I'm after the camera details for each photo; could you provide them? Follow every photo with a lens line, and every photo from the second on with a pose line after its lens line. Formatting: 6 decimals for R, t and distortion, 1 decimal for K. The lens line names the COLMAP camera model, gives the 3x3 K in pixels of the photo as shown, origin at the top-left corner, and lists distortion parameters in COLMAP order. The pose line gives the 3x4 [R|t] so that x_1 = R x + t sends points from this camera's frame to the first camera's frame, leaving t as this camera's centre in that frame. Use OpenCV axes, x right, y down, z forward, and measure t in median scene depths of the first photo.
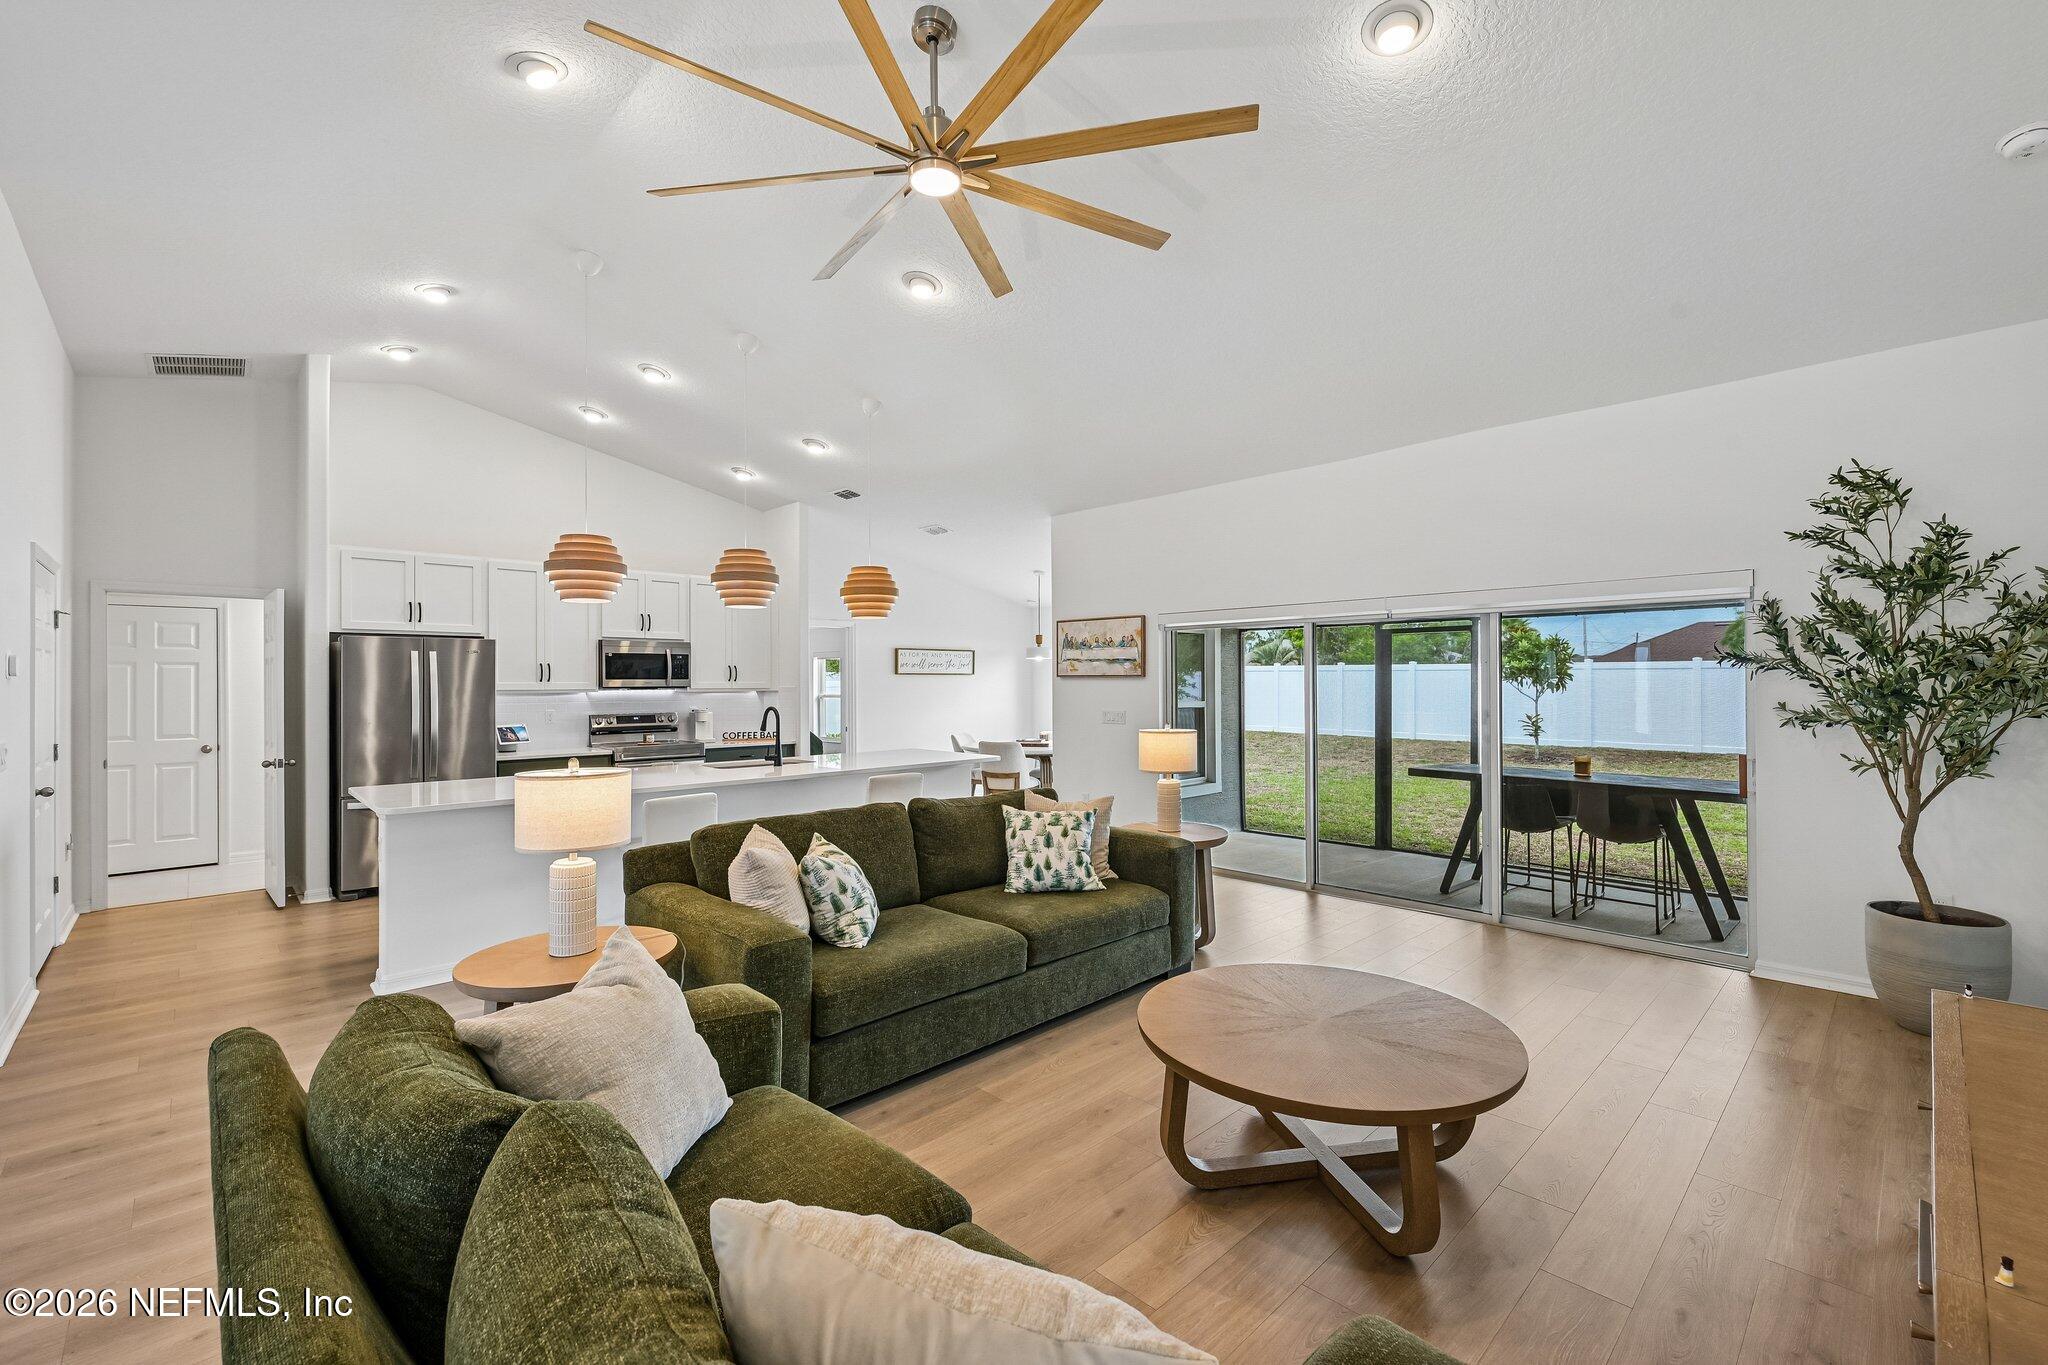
lens RADIAL K [[868.8, 0, 1024.0], [0, 868.8, 682.5], [0, 0, 1]] dist [0.000133, -0.000080]
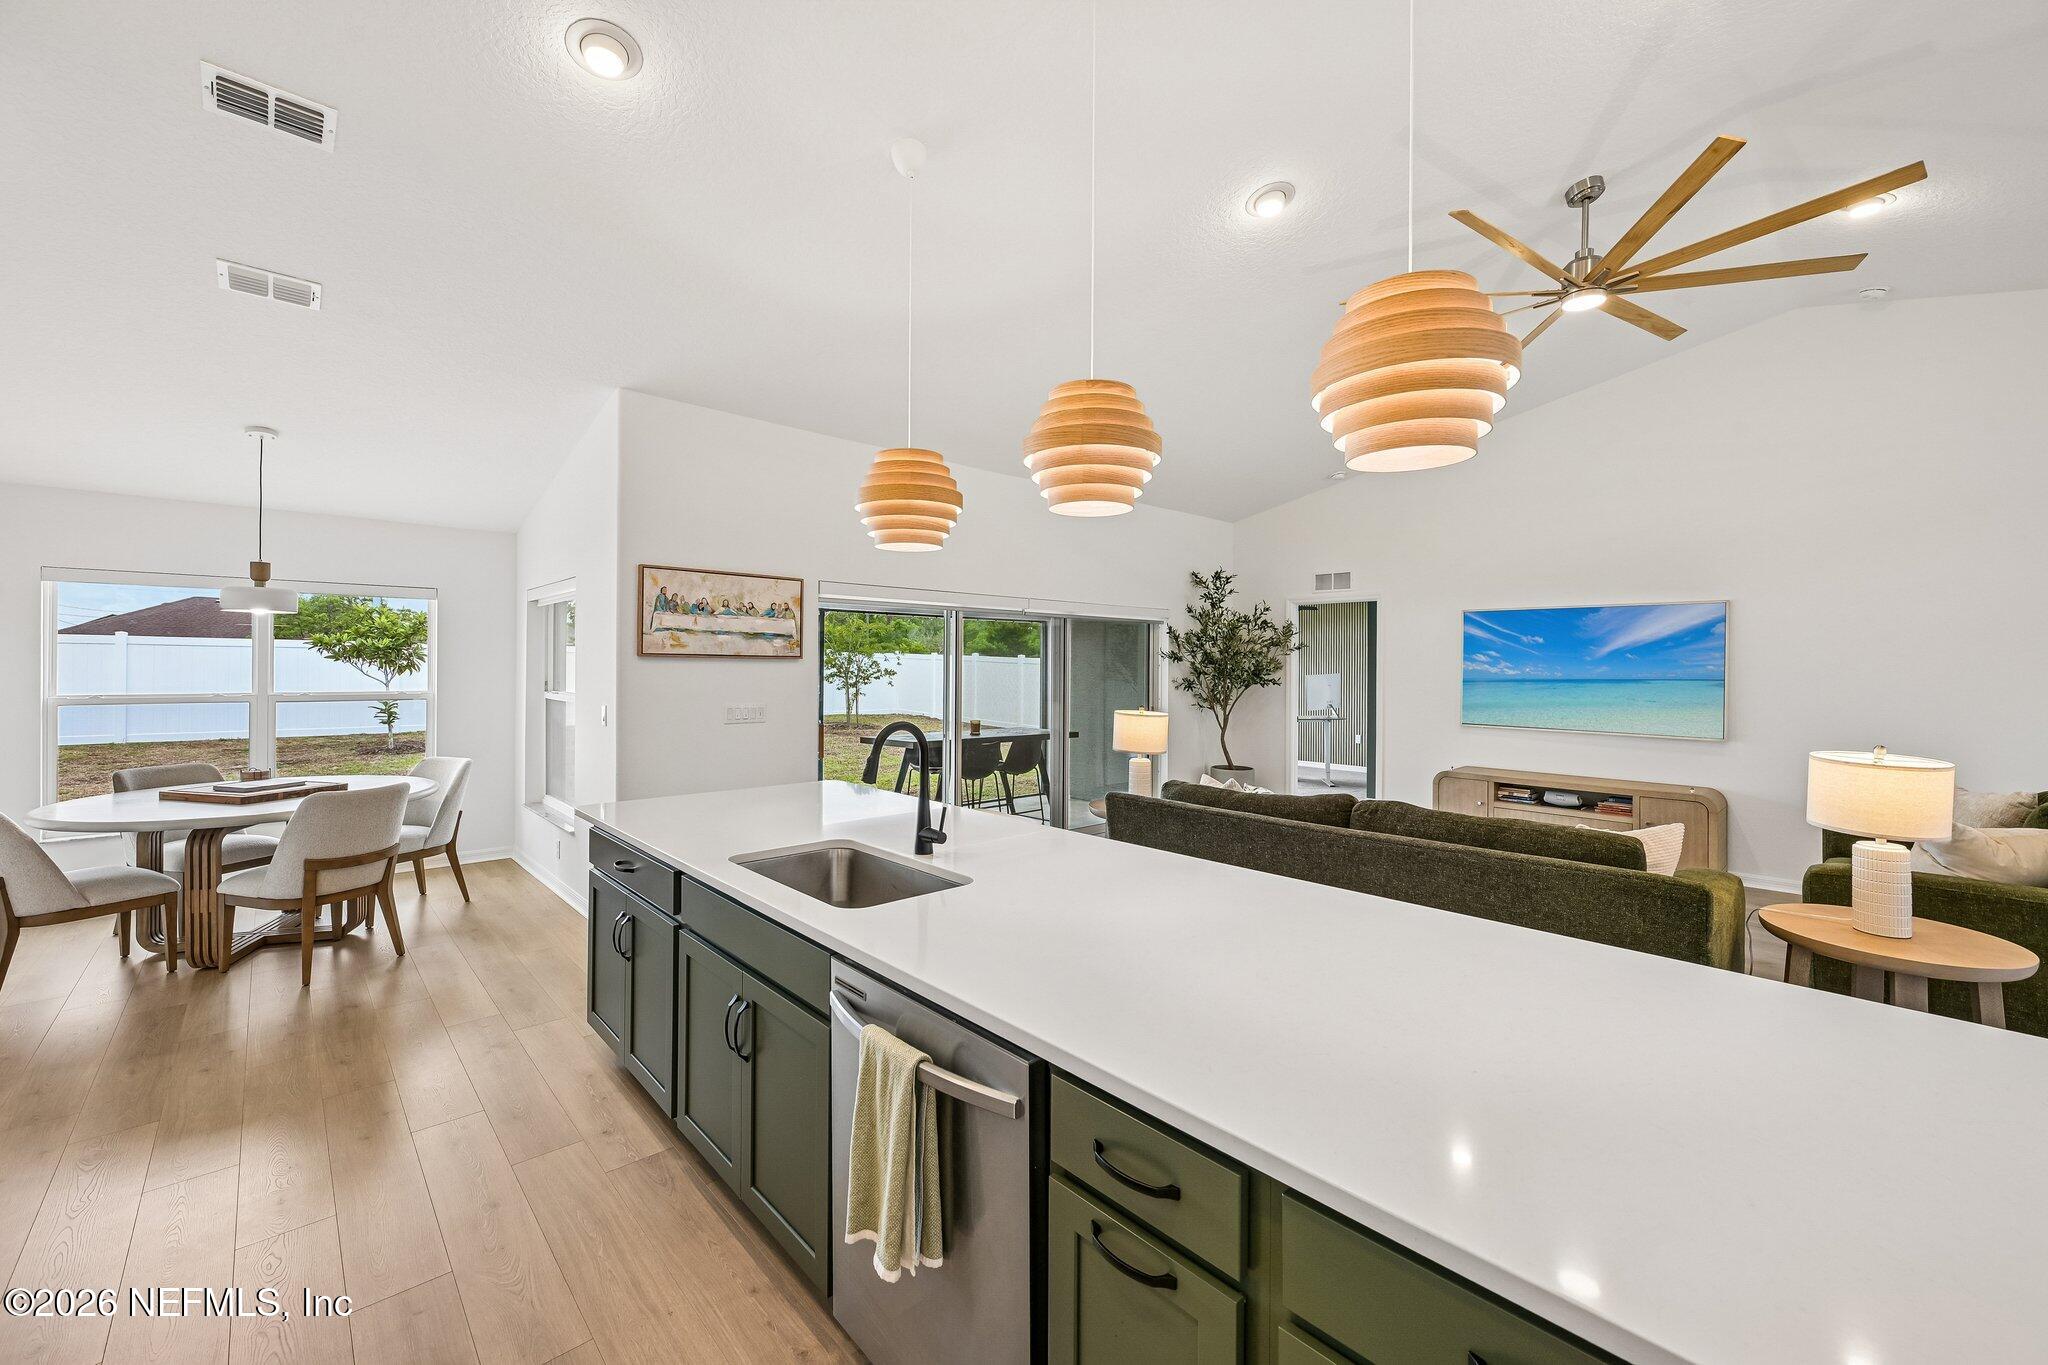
lens RADIAL K [[805.8, 0, 1028.5], [0, 805.8, 661.9], [0, 0, 1]] dist [-0.002972, -0.000167]
pose [[0.014062, 0.007639, 0.999872, -0.551692], [-0.005951, 0.999954, -0.007556, 0.000874], [-0.999883, -0.005844, 0.014106, 0.749131]]
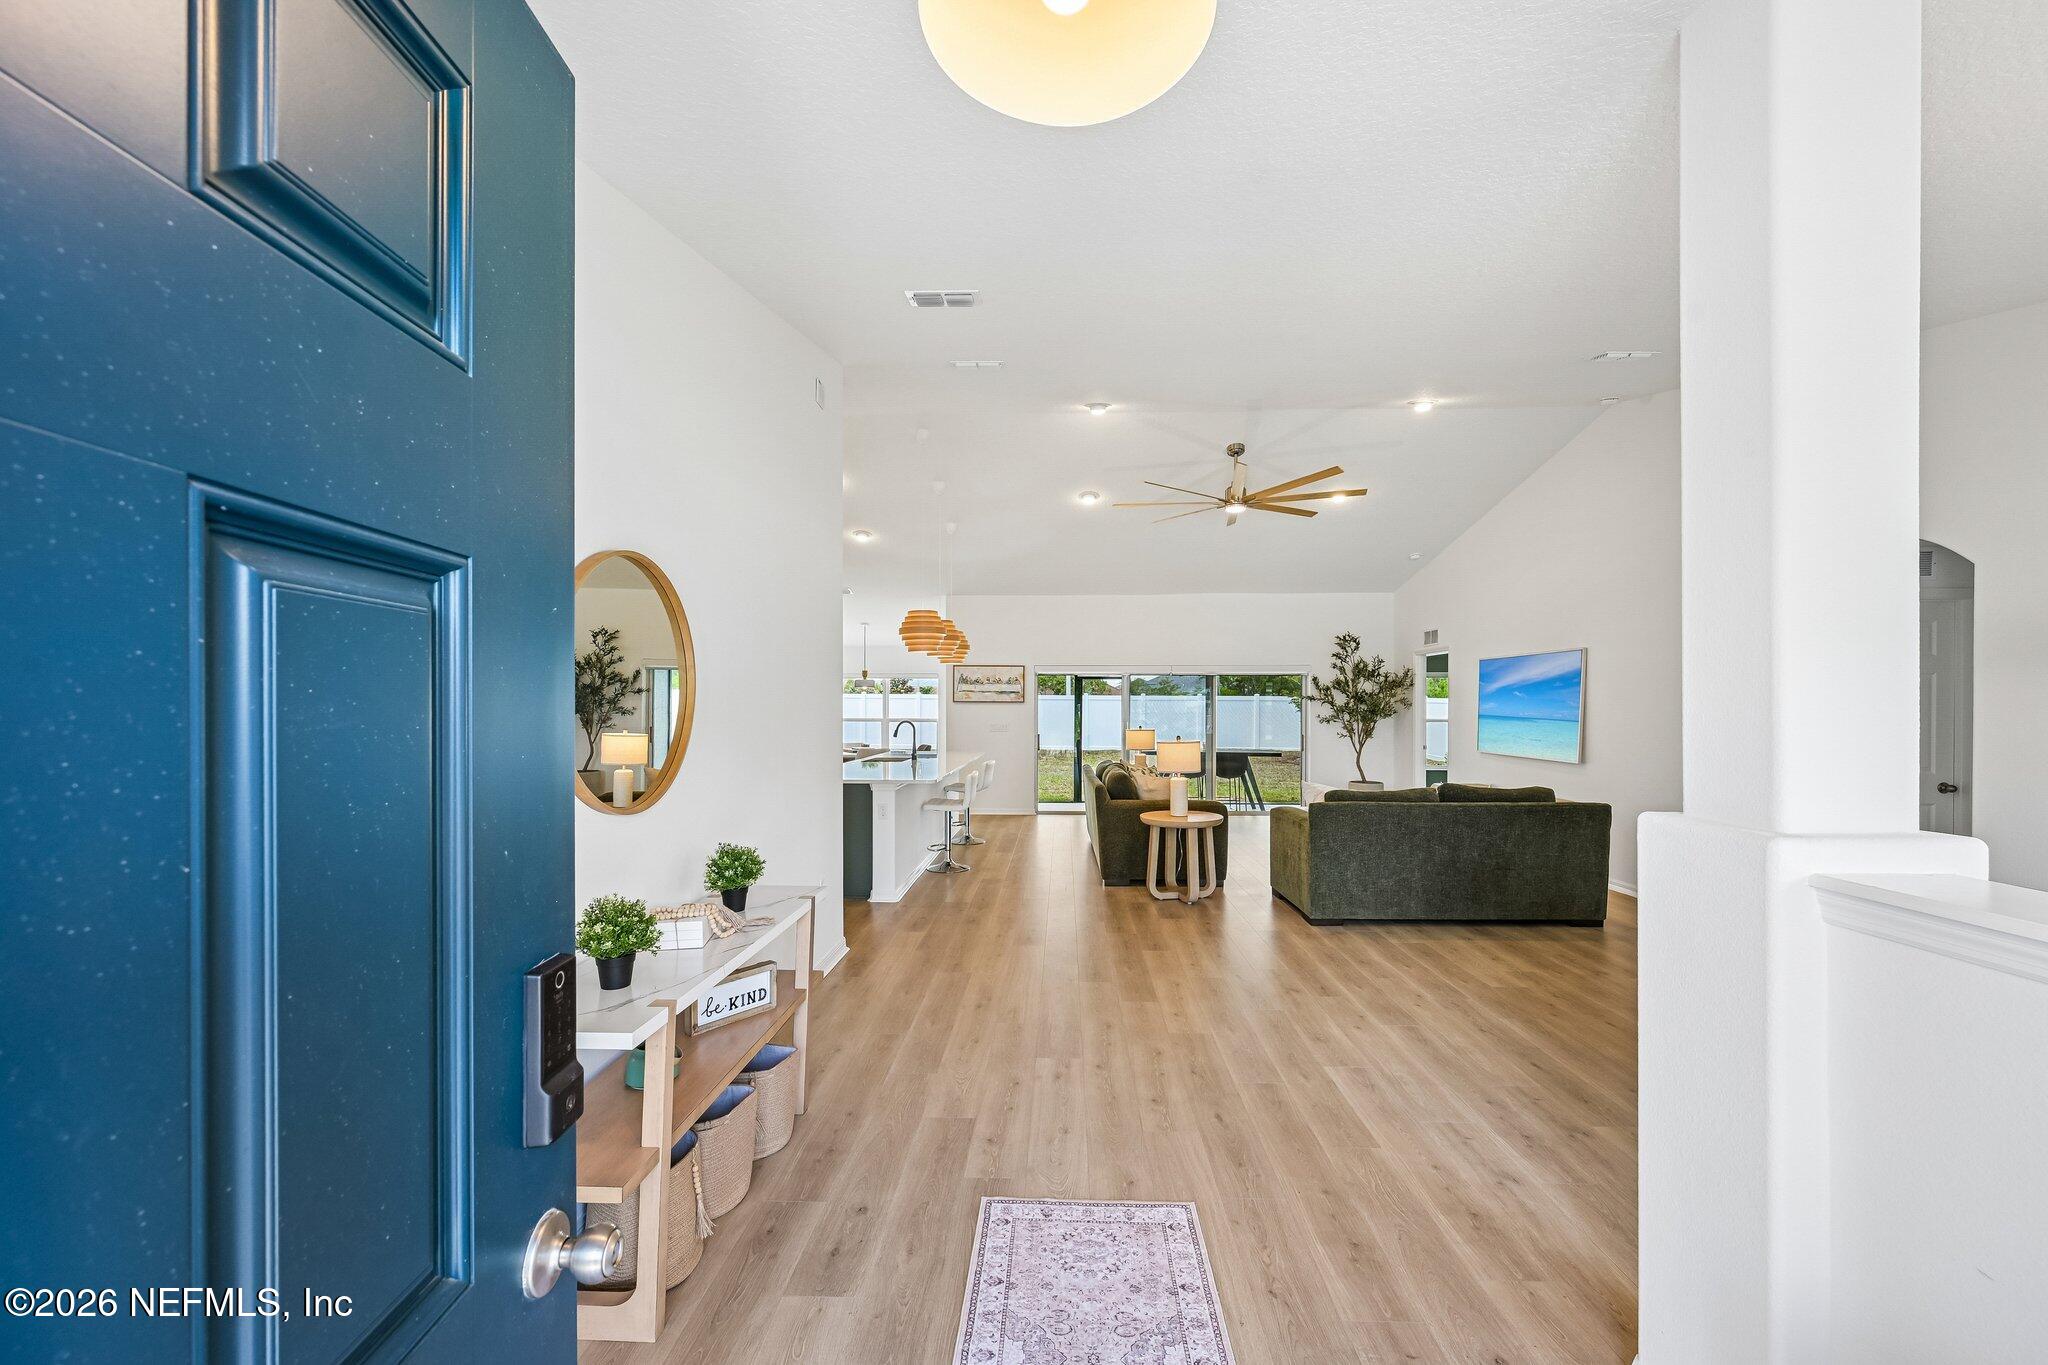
lens RADIAL K [[813.8, 0, 1035.3], [0, 813.8, 706.9], [0, 0, 1]] dist [-0.000303, 0.000023]
pose [[0.717852, 0.004989, 0.696178, -0.883093], [-0.003775, 0.999988, -0.003274, 0.006268], [-0.696185, -0.000278, 0.717862, -0.121819]]
